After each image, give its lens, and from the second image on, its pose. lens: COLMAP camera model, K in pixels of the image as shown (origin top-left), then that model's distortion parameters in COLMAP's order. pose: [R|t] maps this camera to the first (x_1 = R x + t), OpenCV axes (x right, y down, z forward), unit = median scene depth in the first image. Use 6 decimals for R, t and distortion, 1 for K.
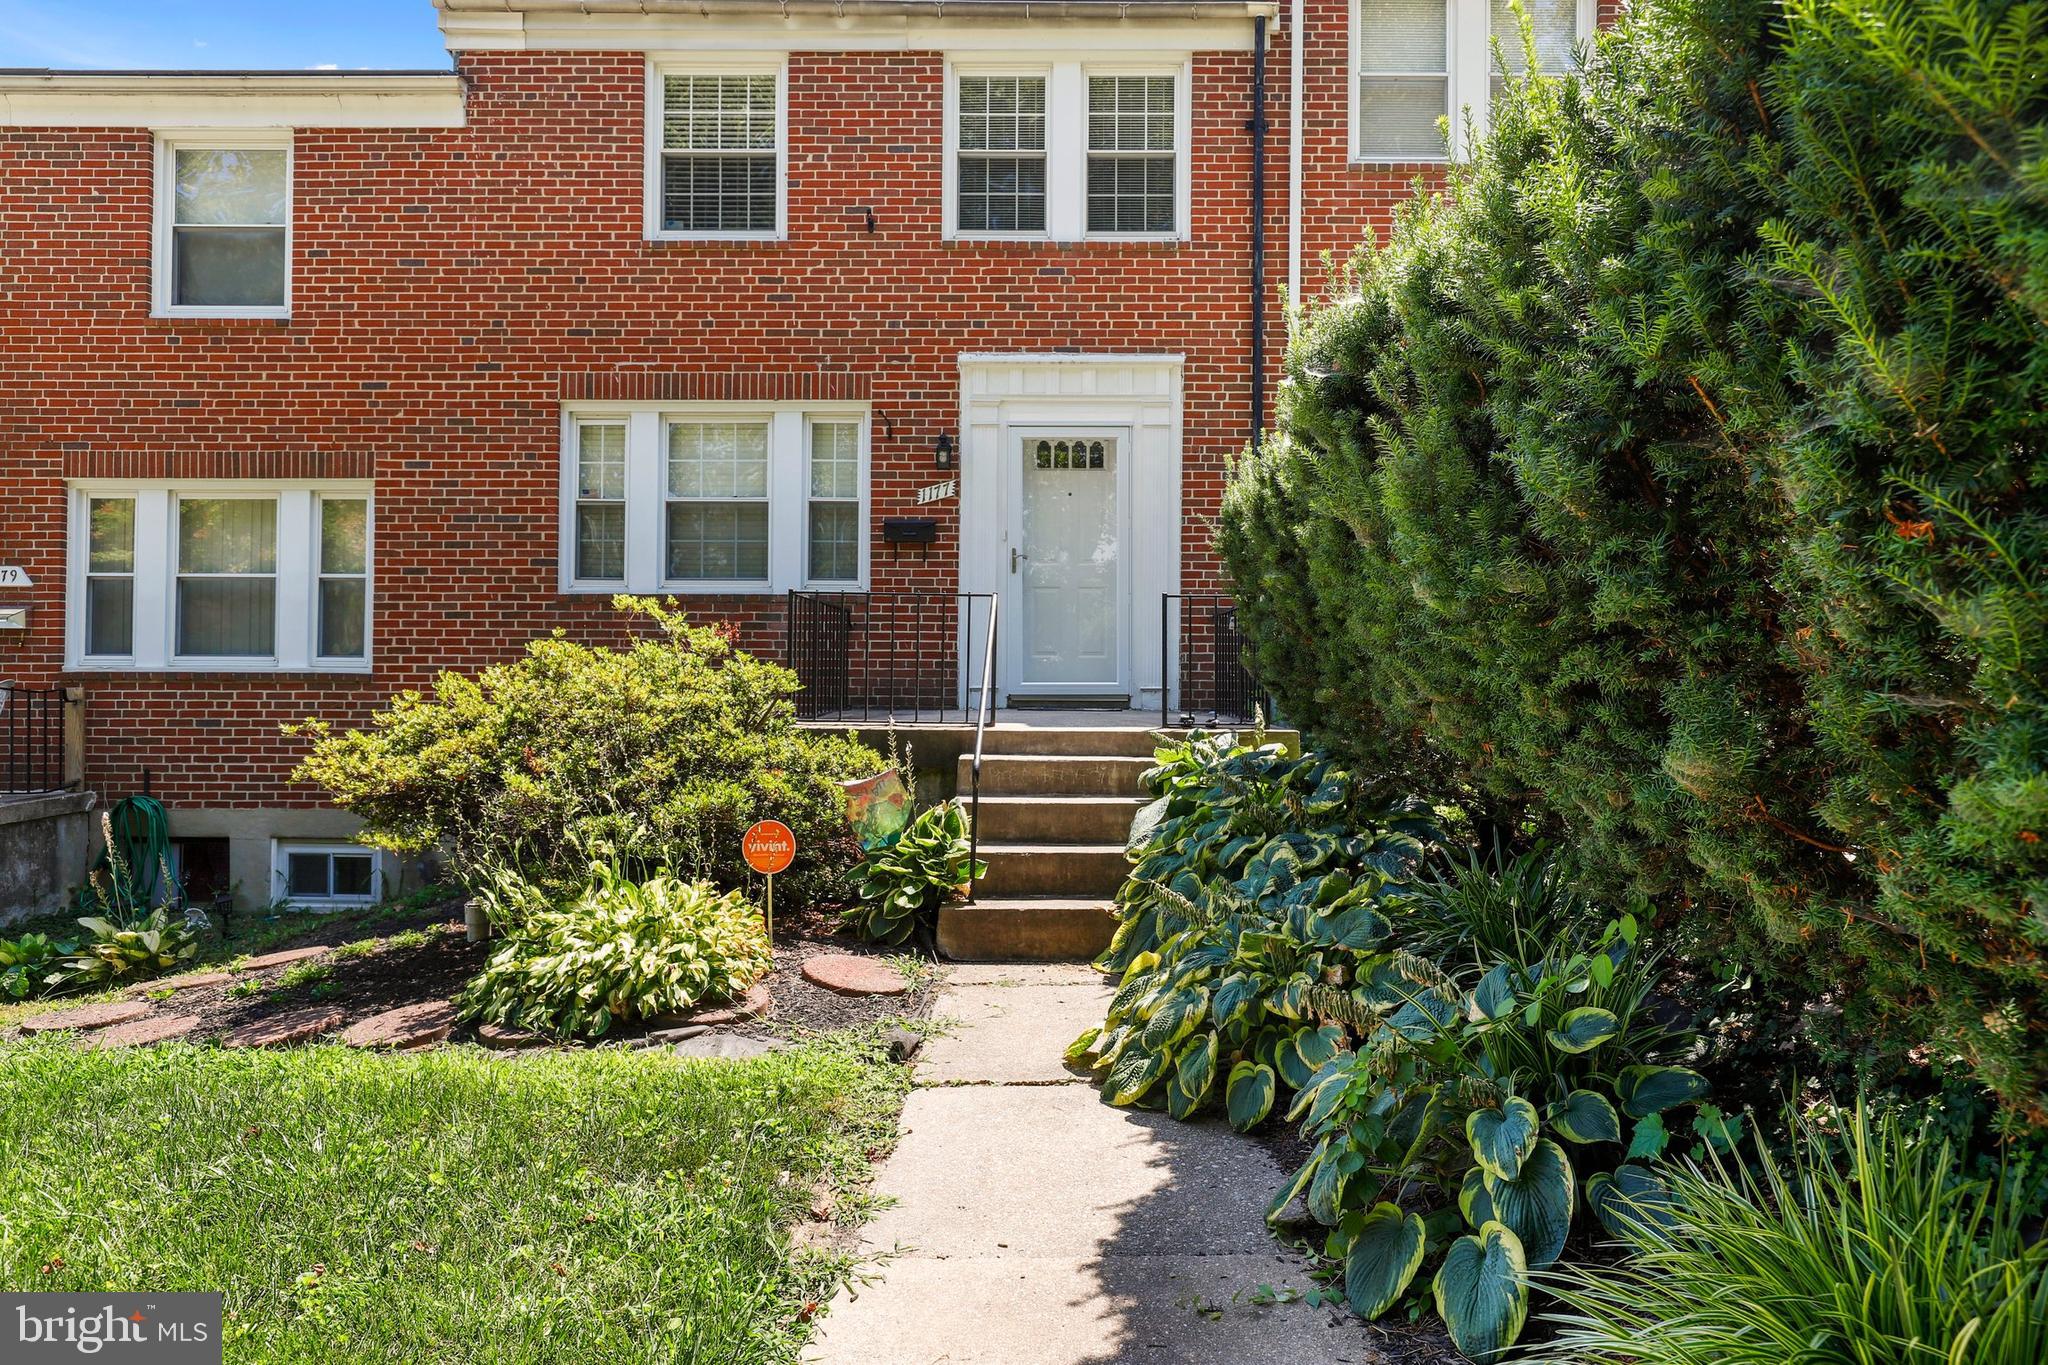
lens RADIAL K [[1342.7, 0, 1021.4], [0, 1342.7, 706.0], [0, 0, 1]] dist [-0.006799, 0.001329]
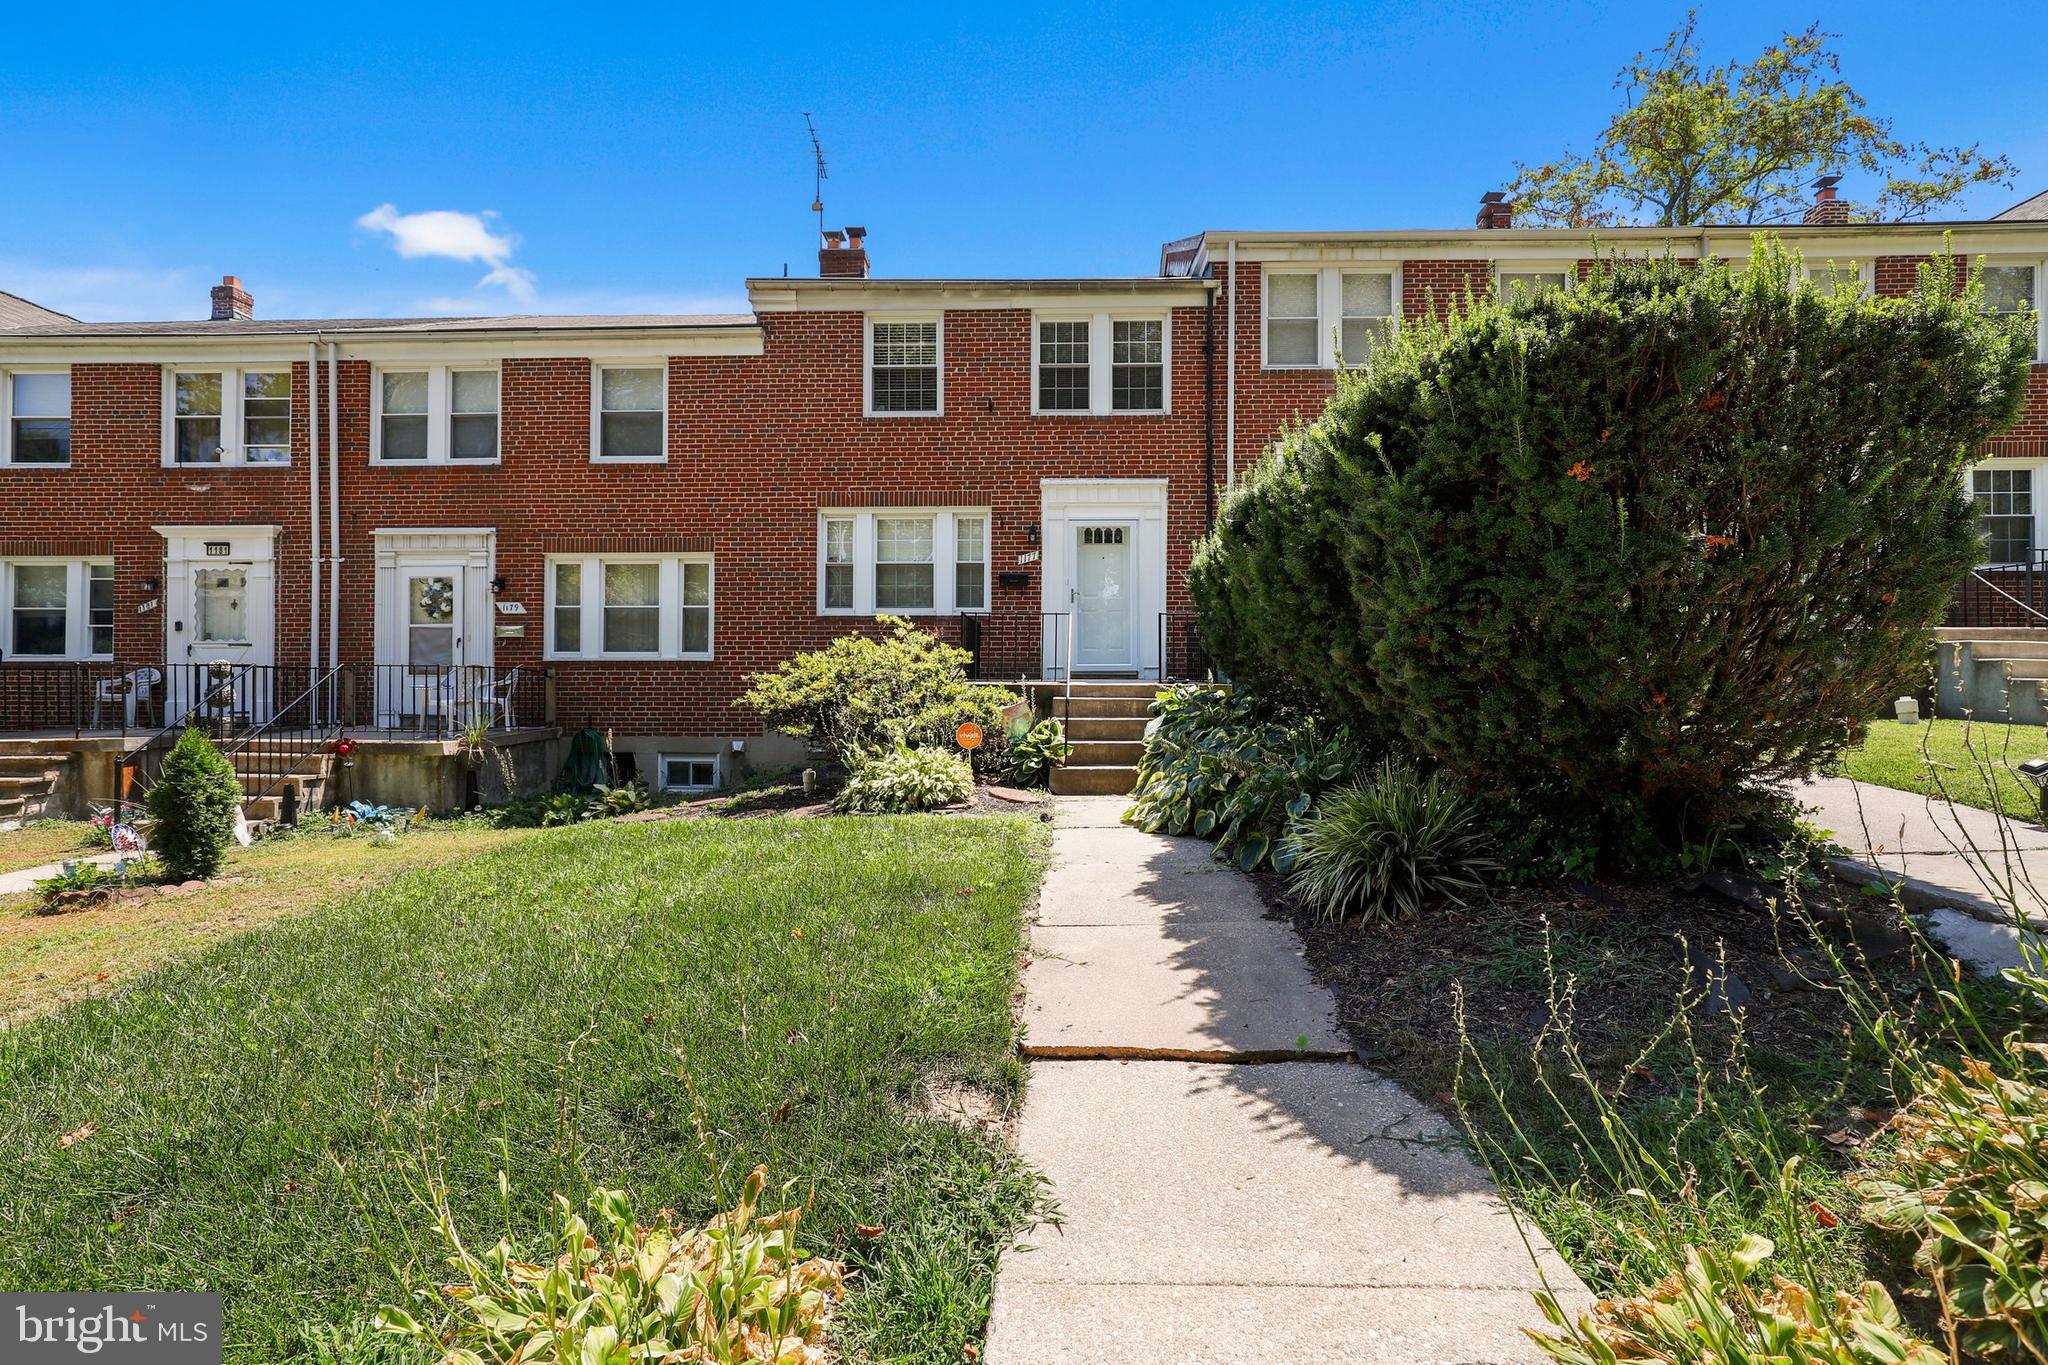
lens RADIAL K [[942.6, 0, 1025.5], [0, 942.6, 703.7], [0, 0, 1]] dist [-0.014067, 0.001274]
pose [[0.999740, -0.003318, -0.022539, -0.039748], [0.003417, 0.999985, 0.004375, 0.028560], [0.022524, -0.004451, 0.999736, -0.247311]]
